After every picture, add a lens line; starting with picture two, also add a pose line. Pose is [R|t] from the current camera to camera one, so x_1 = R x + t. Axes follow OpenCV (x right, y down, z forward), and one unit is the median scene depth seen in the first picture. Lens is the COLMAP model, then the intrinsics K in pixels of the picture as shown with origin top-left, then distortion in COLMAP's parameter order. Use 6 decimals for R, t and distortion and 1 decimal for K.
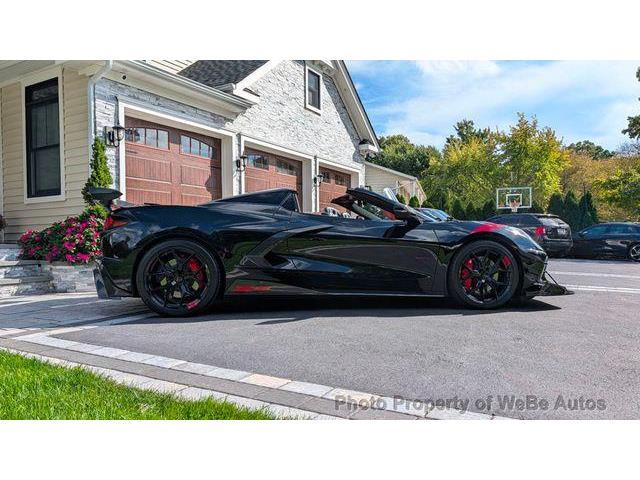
lens RADIAL K [[492.6, 0, 312.7], [0, 492.6, 237.9], [0, 0, 1]] dist [-0.000540, 0.002824]
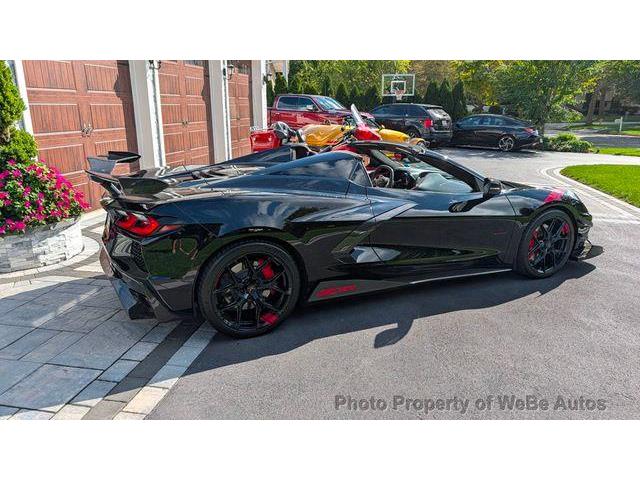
lens RADIAL K [[492.6, 0, 312.7], [0, 492.6, 237.9], [0, 0, 1]] dist [-0.000540, 0.002824]
pose [[0.941496, -0.082633, 0.326737, -0.192576], [-0.009593, 0.962513, 0.271065, -0.092771], [-0.336888, -0.258341, 0.905409, 0.128810]]
